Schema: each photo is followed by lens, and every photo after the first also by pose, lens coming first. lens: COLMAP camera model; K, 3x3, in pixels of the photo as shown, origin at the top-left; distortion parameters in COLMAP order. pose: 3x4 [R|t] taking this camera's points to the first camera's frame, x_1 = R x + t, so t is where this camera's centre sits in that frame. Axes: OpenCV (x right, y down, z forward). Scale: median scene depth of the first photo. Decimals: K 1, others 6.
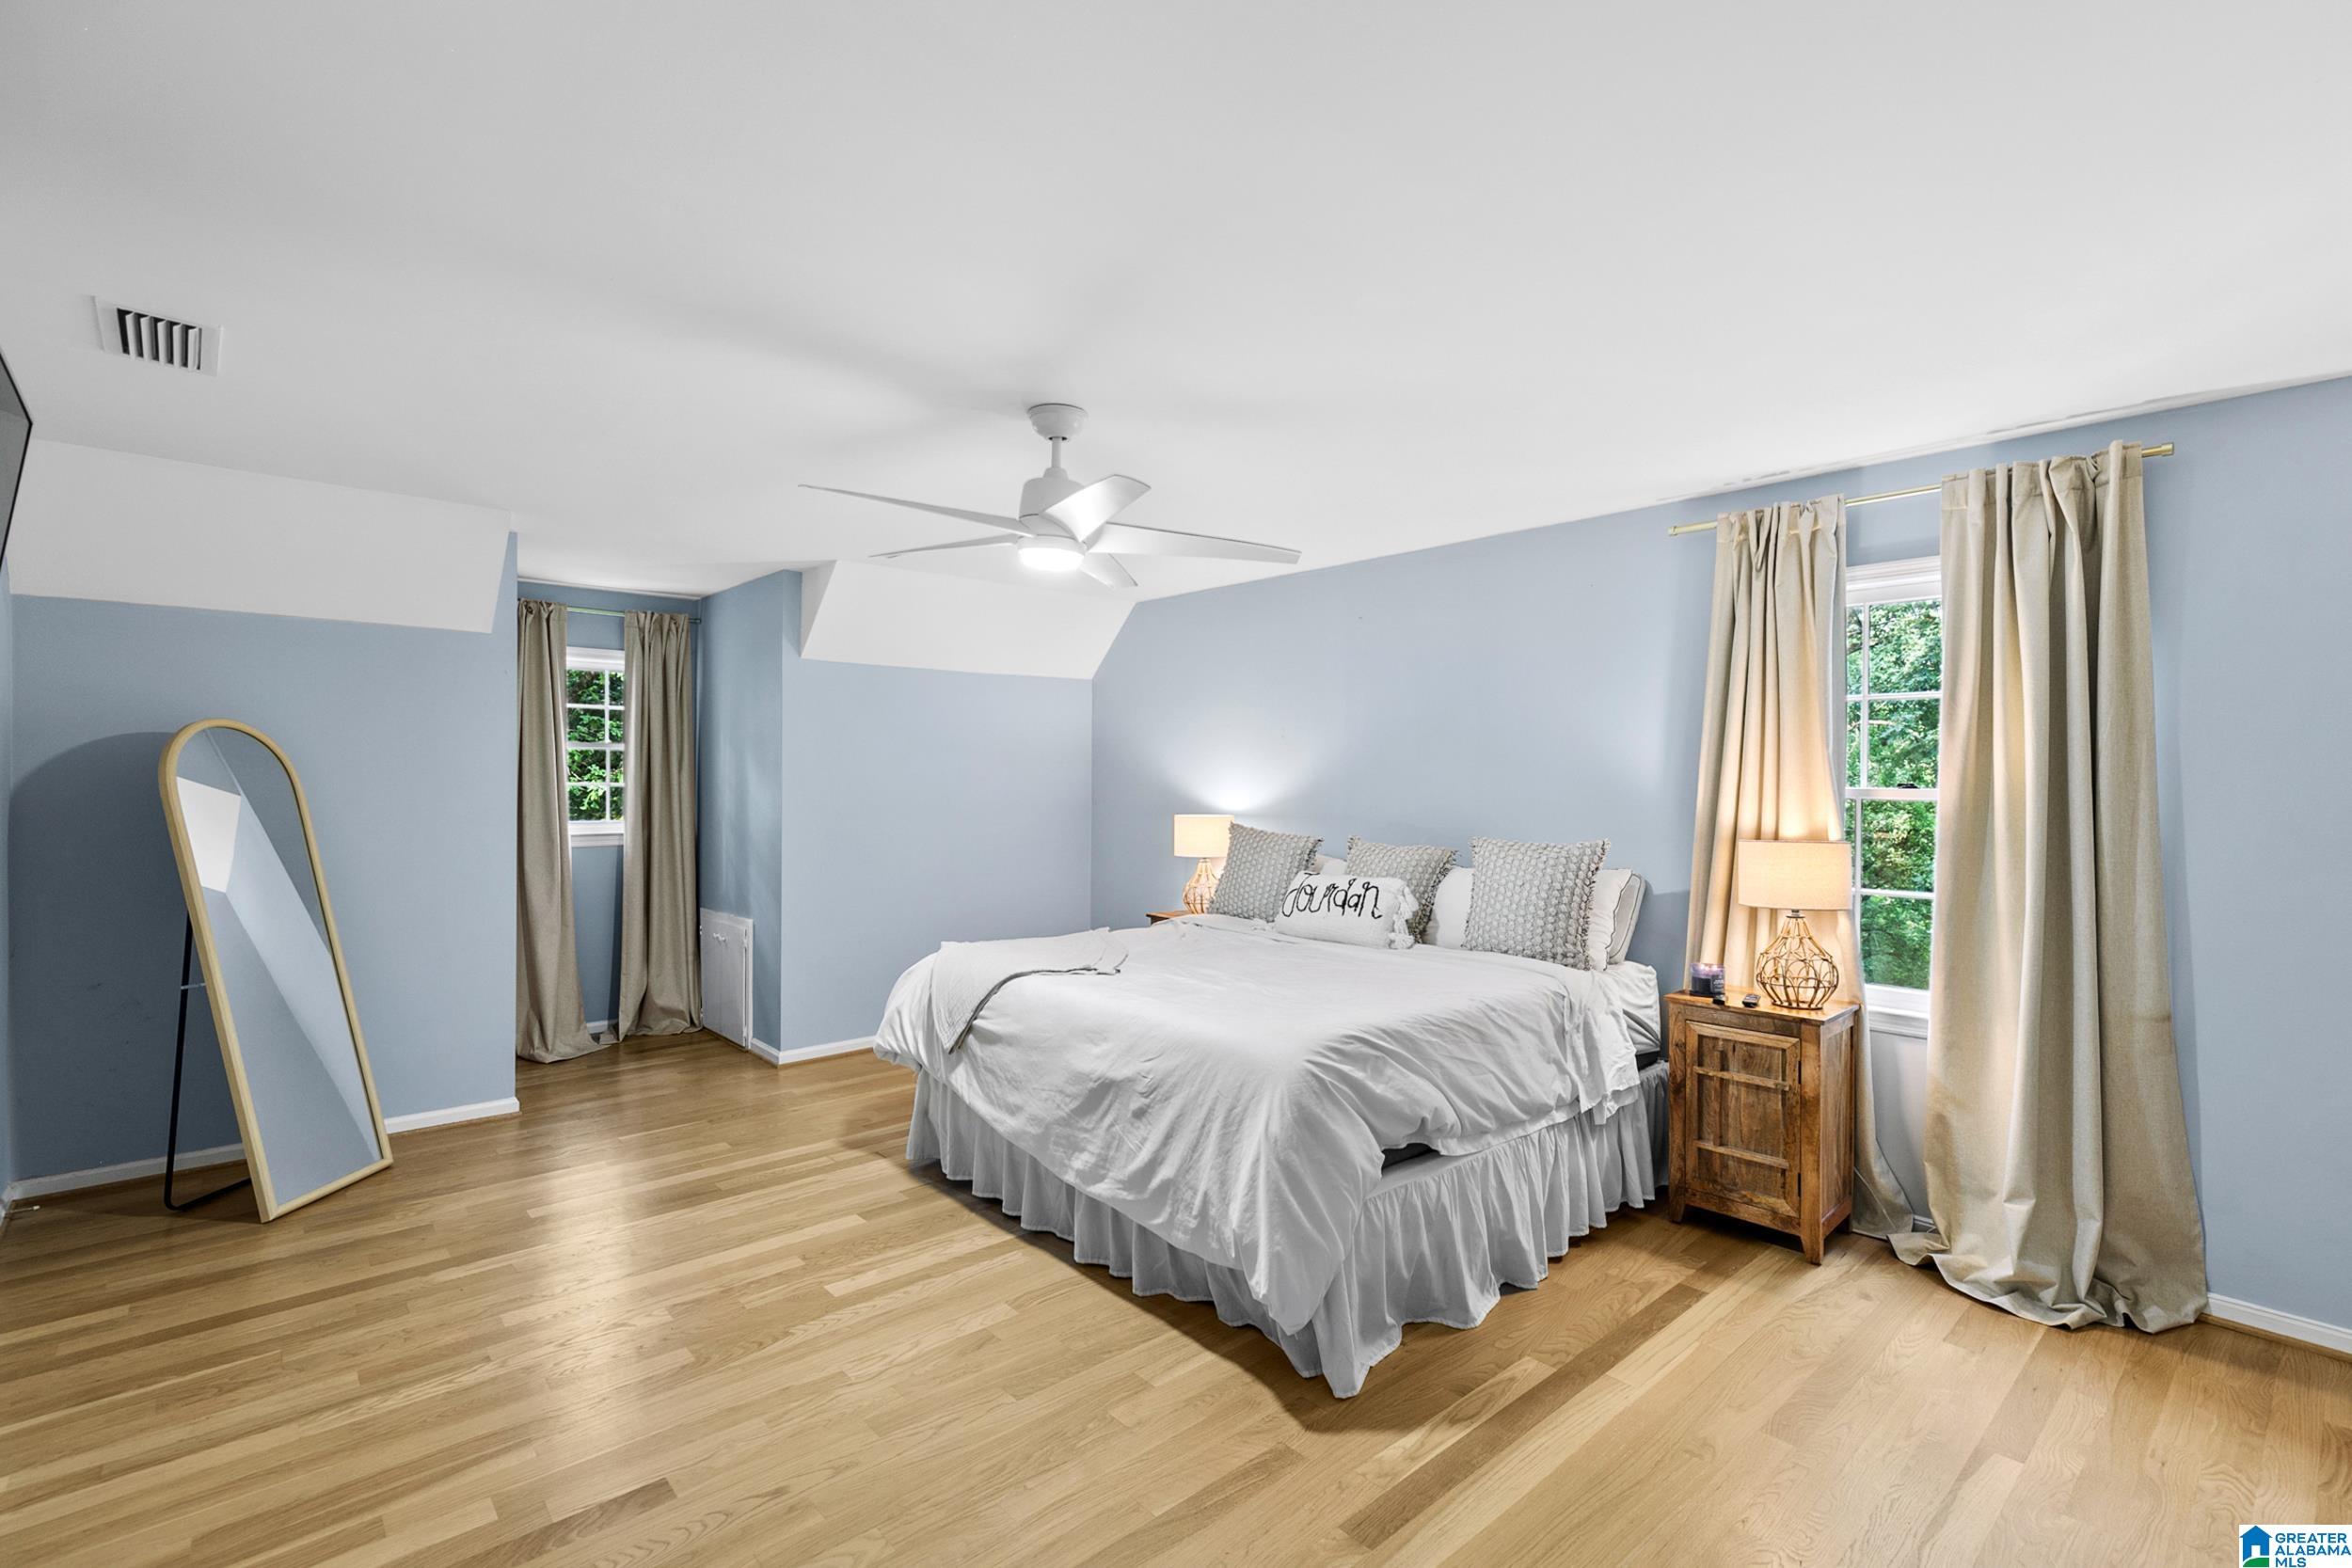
lens RADIAL K [[1077.3, 0, 1176.0], [0, 1077.3, 784.0], [0, 0, 1]] dist [0.009481, 0.000054]
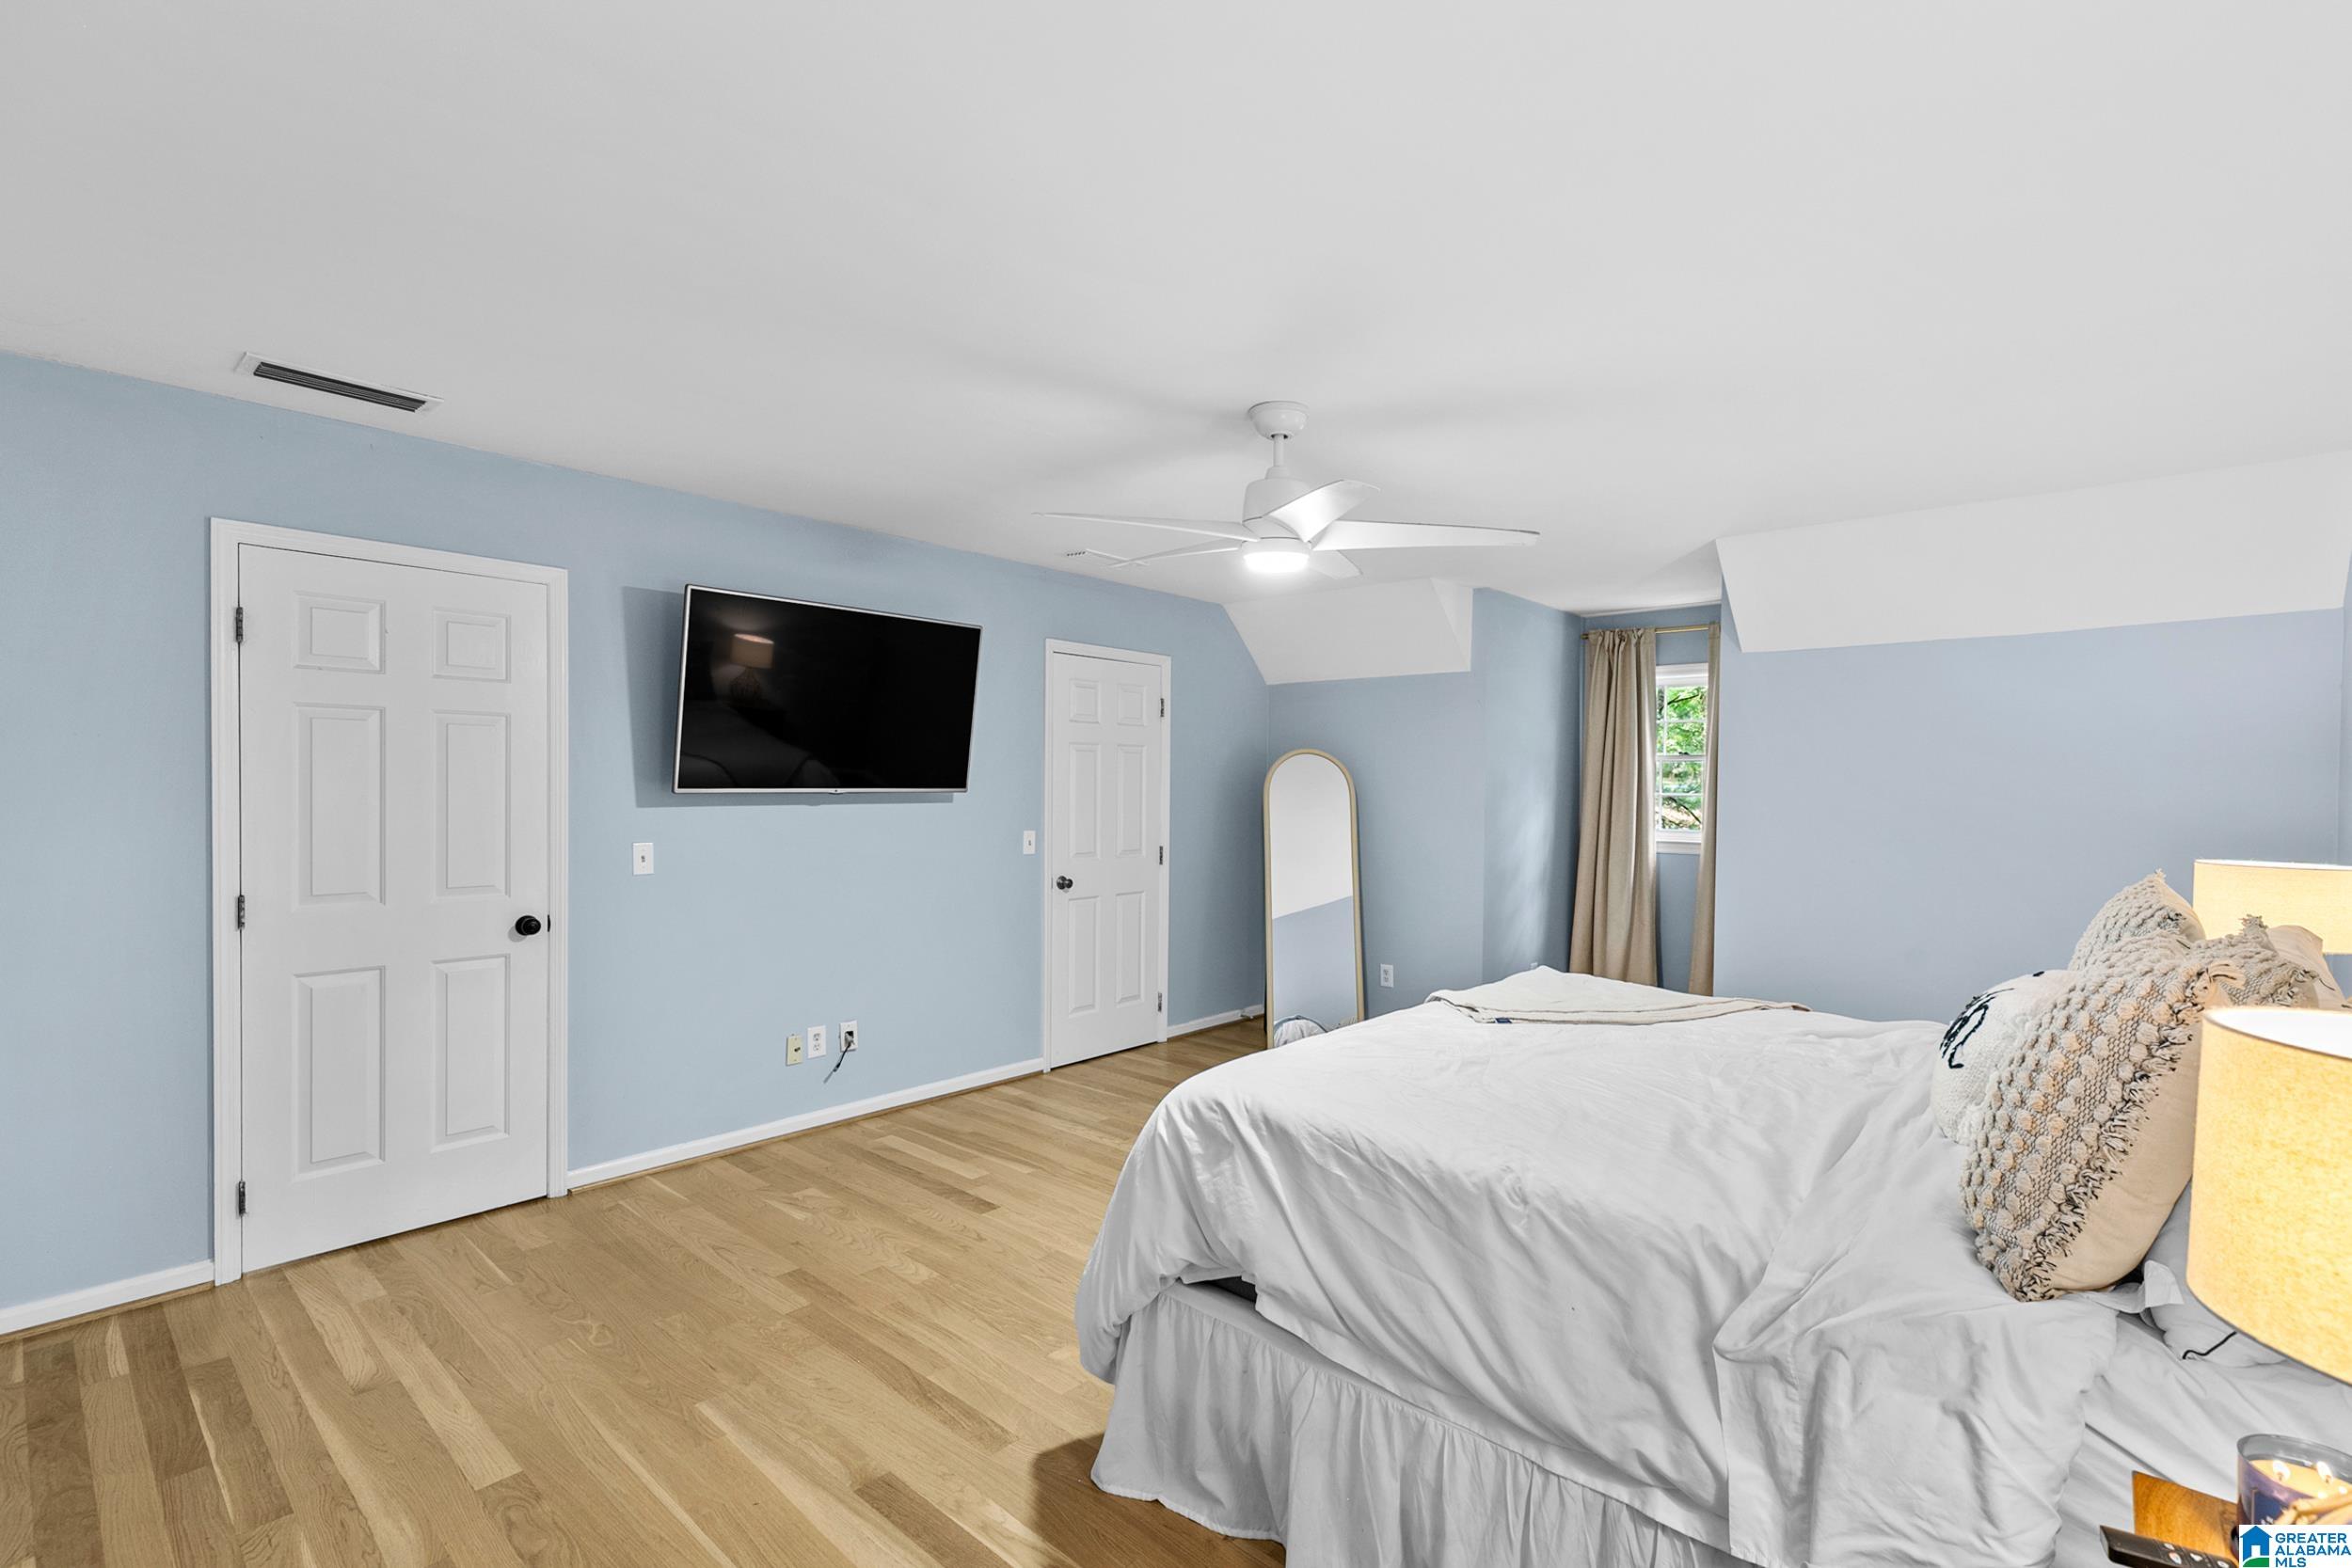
lens RADIAL K [[1055.2, 0, 1186.6], [0, 1055.2, 792.7], [0, 0, 1]] dist [0.007103, 0.000179]
pose [[0.107781, 0.003881, -0.994167, 0.869361], [-0.007414, 0.999968, 0.003100, 0.002590], [0.994147, 0.007037, 0.107806, 0.831554]]
